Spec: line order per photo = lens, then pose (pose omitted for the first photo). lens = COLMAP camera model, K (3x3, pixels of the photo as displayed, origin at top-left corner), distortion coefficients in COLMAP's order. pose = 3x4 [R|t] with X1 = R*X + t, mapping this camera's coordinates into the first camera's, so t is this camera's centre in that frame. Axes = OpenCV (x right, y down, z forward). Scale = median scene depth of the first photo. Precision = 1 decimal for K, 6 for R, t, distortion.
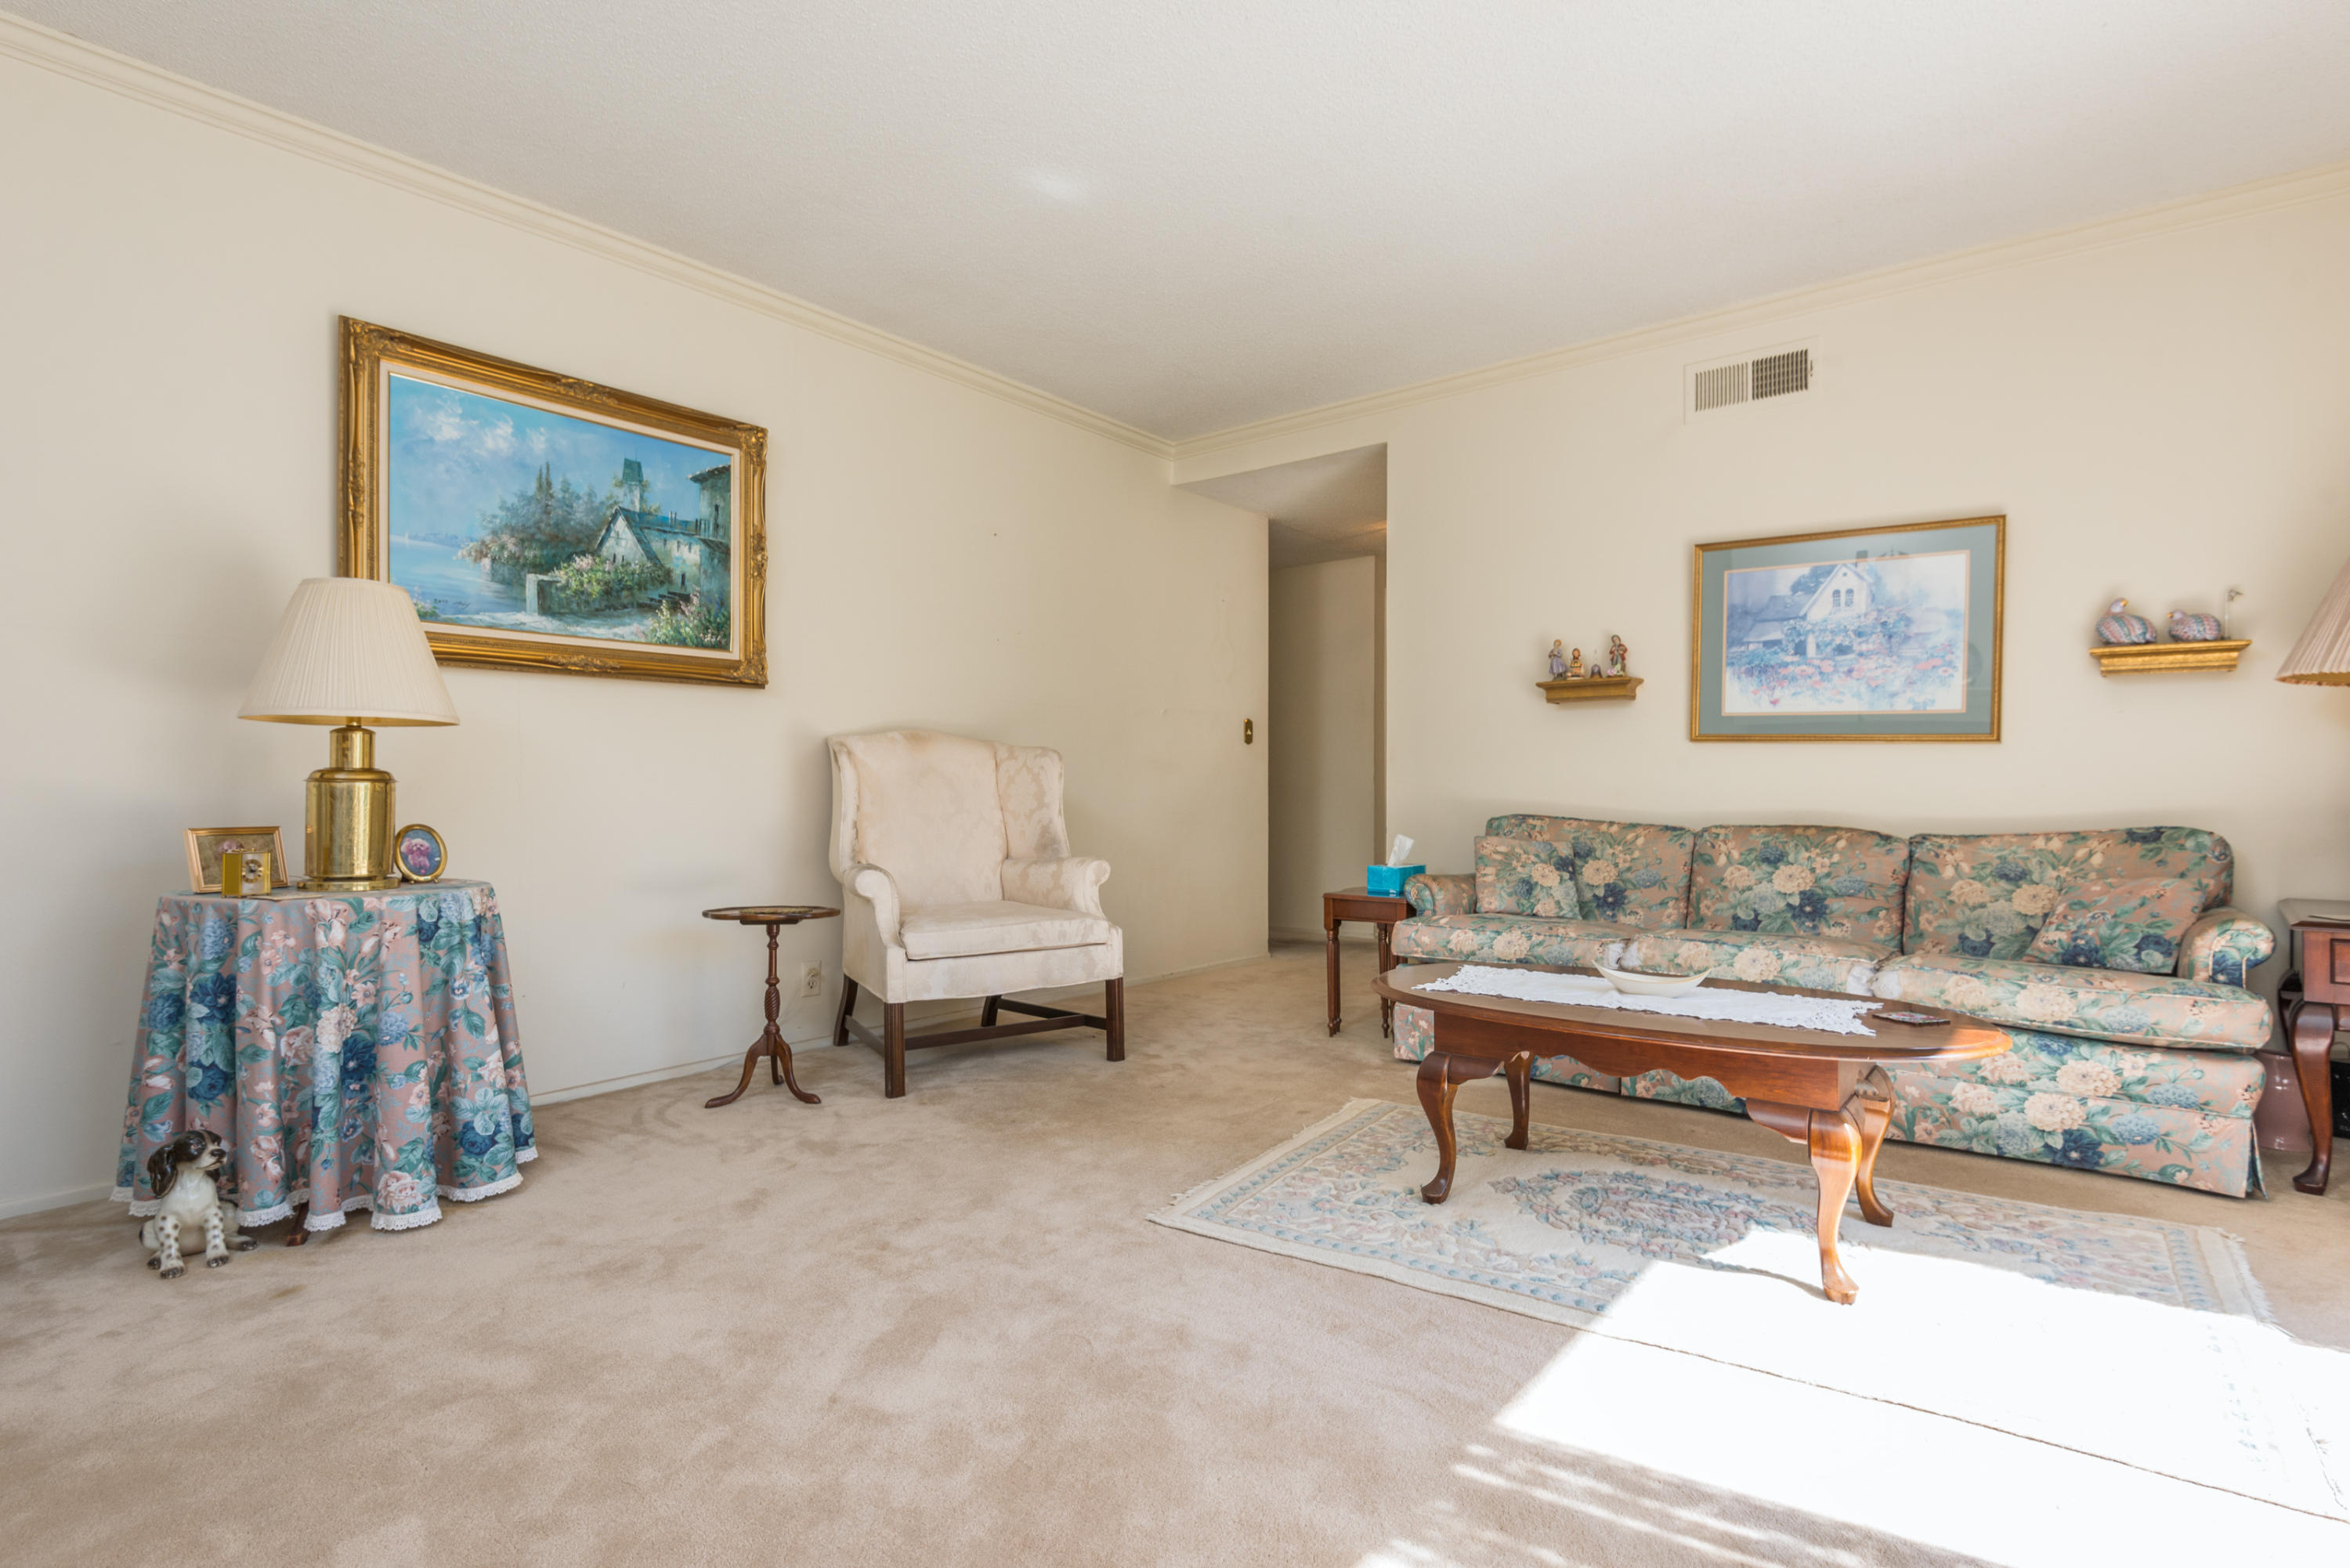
lens RADIAL K [[1162.1, 0, 1170.6], [0, 1162.1, 787.9], [0, 0, 1]] dist [-0.001778, -0.000877]
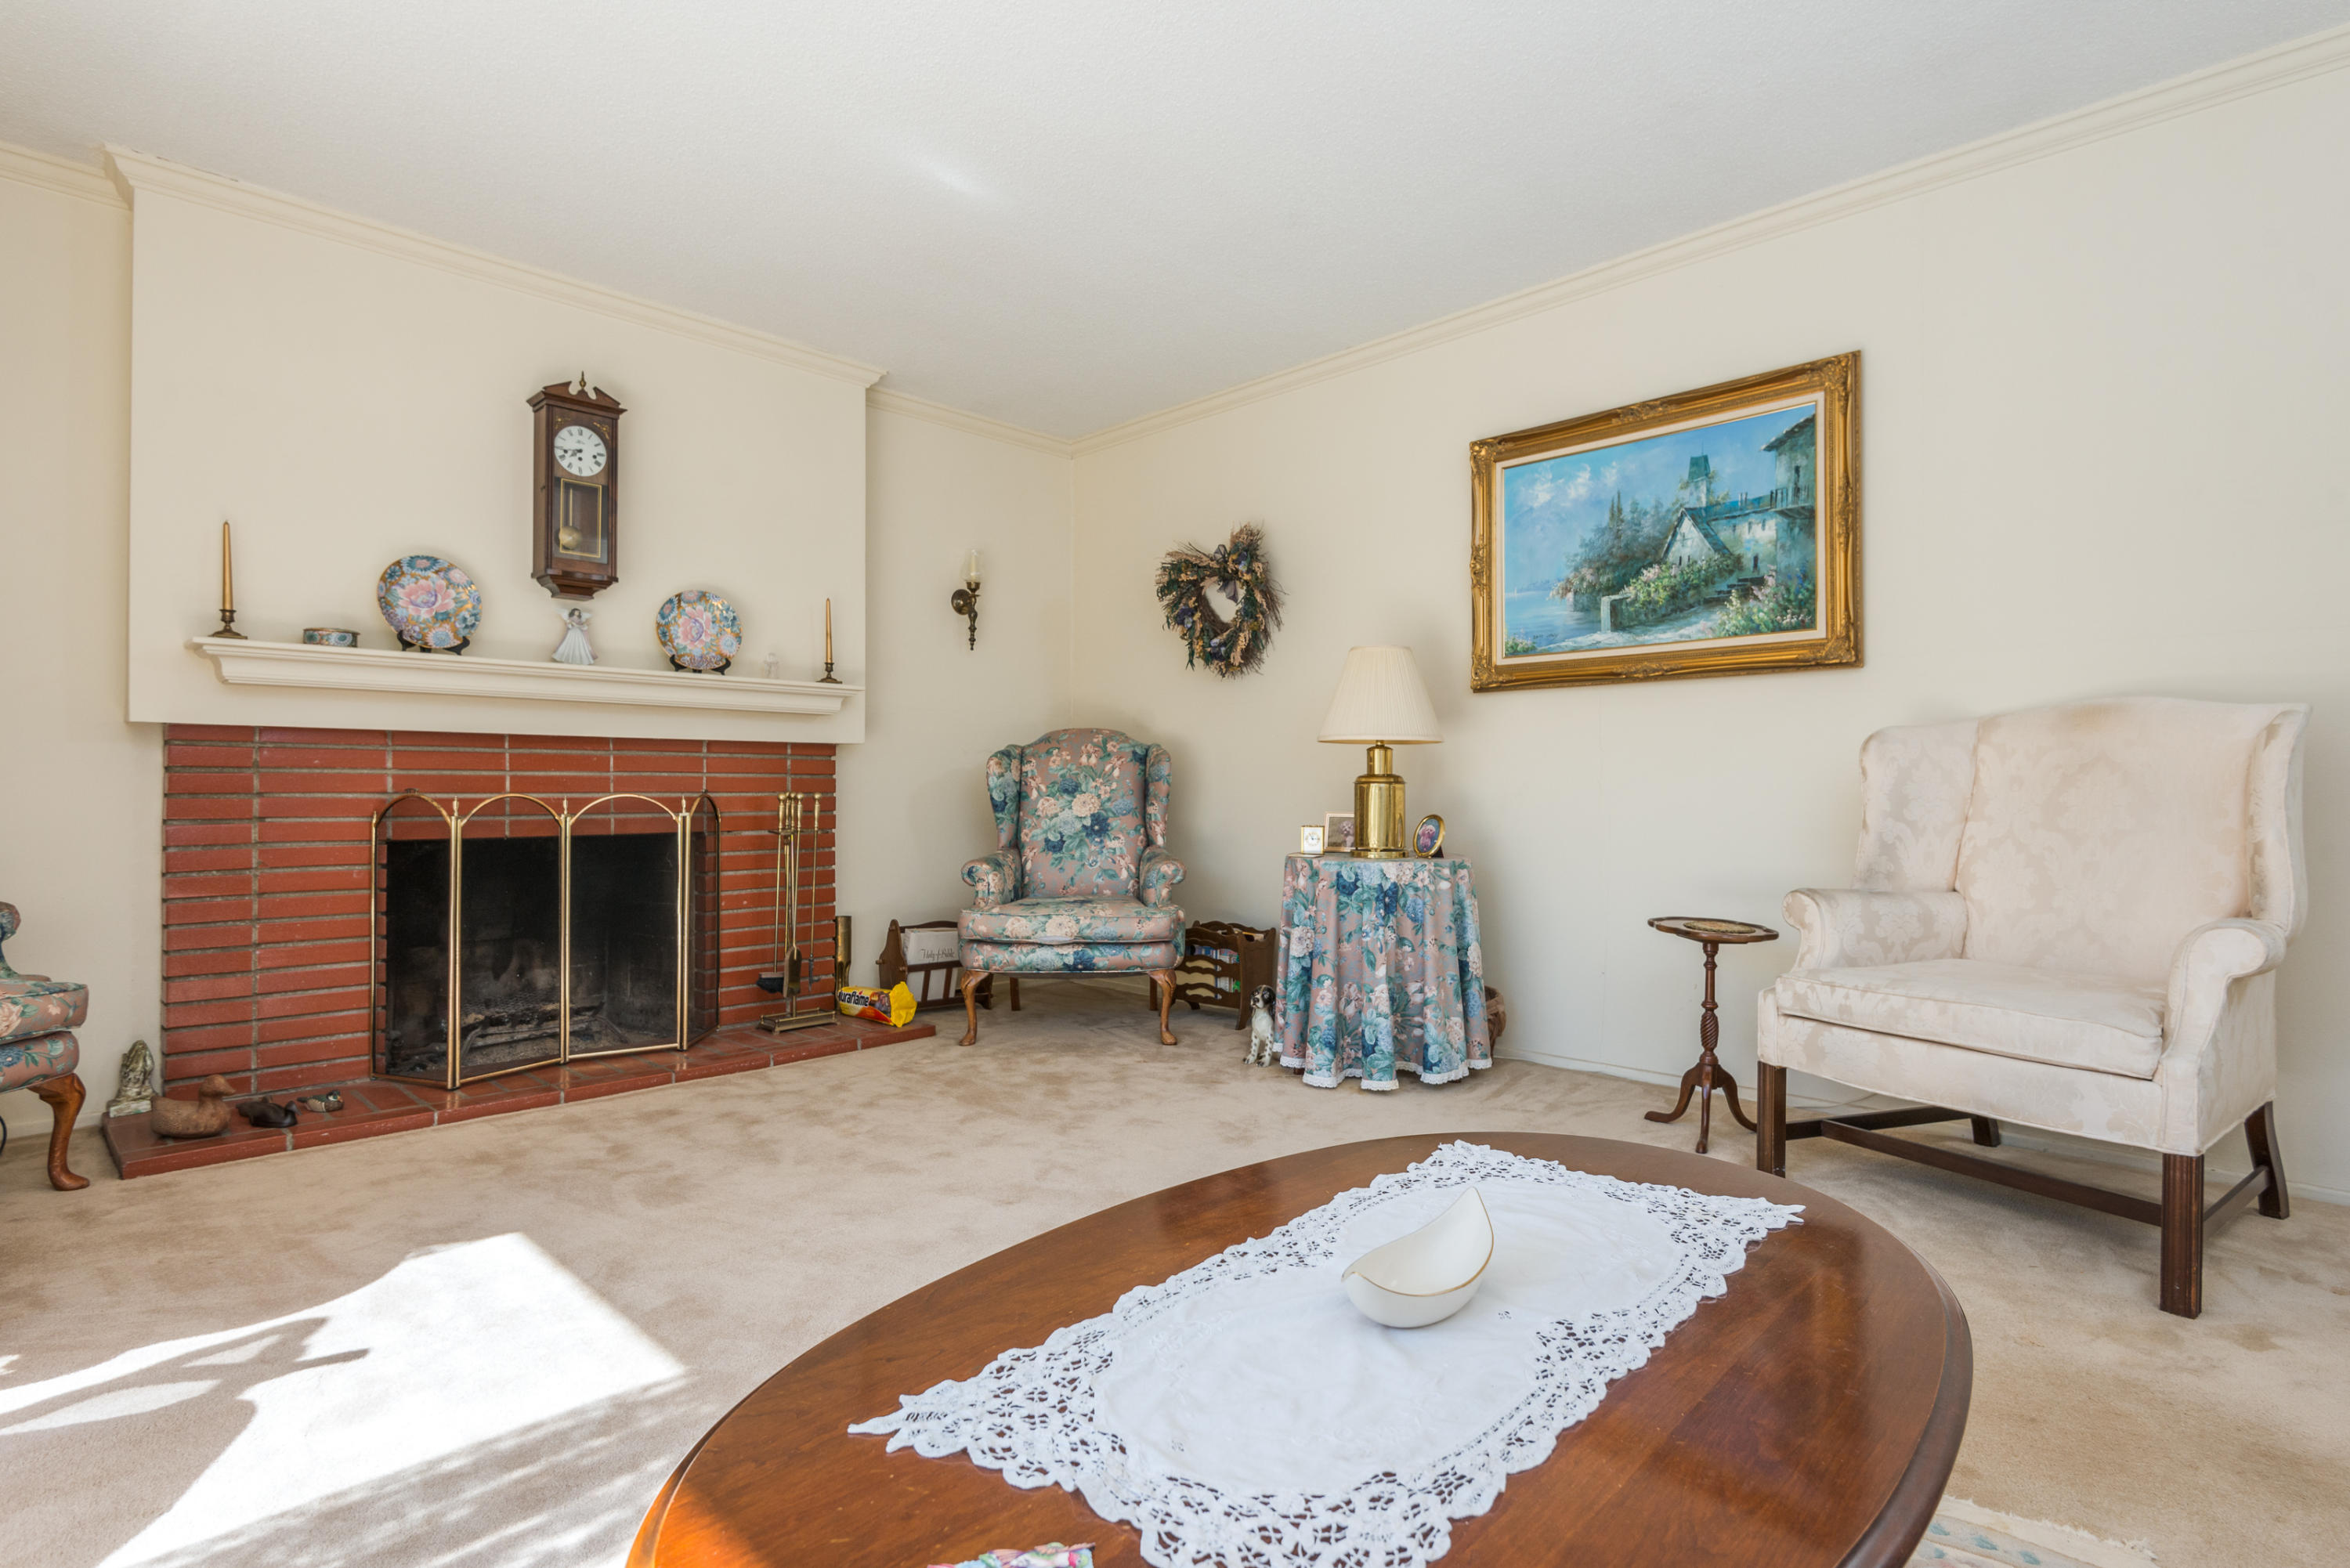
lens RADIAL K [[1162.1, 0, 1170.6], [0, 1162.1, 787.9], [0, 0, 1]] dist [-0.001778, -0.000877]
pose [[-0.116637, 0.001181, -0.993174, 0.572088], [0.000885, 0.999999, 0.001086, -0.001535], [0.993174, -0.000753, -0.116638, 0.671166]]
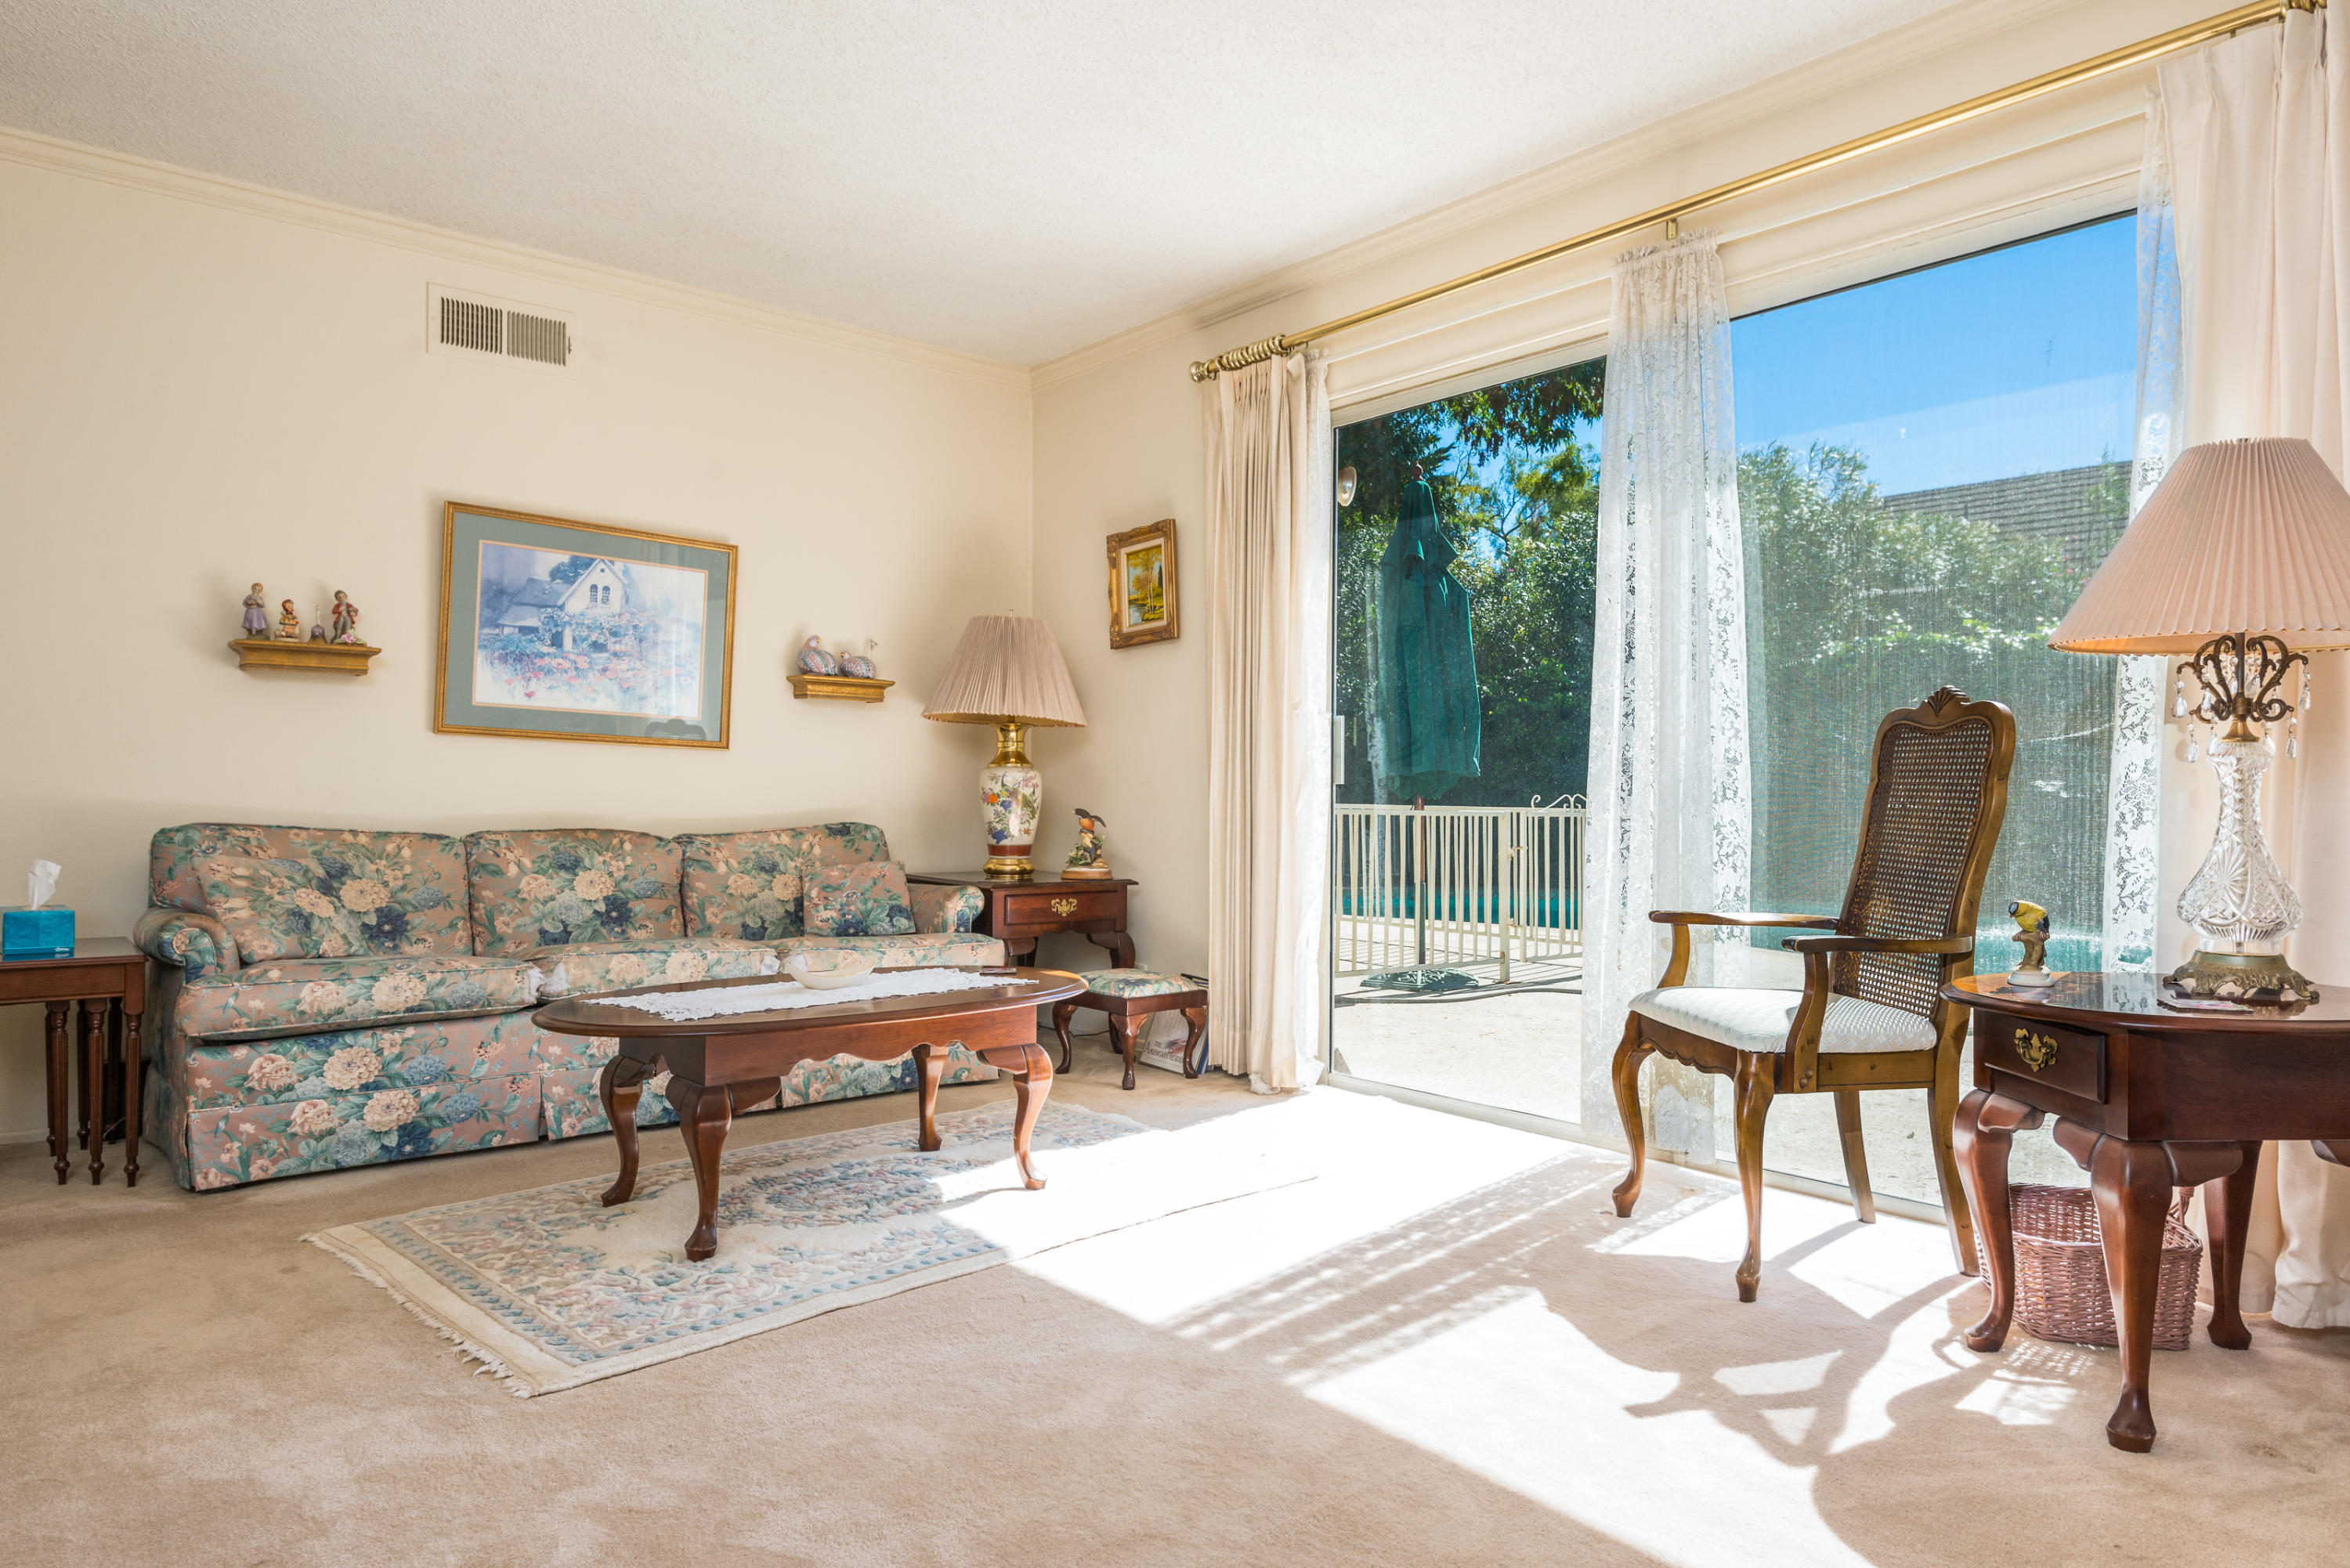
lens RADIAL K [[1476.4, 0, 1175.0], [0, 1476.4, 784.0], [0, 0, 1]] dist [0.044187, -0.041172]
pose [[0.183773, 0.009875, 0.982919, -0.587157], [-0.008911, 0.999925, -0.008379, 0.001773], [-0.982928, -0.007219, 0.183847, 0.314445]]
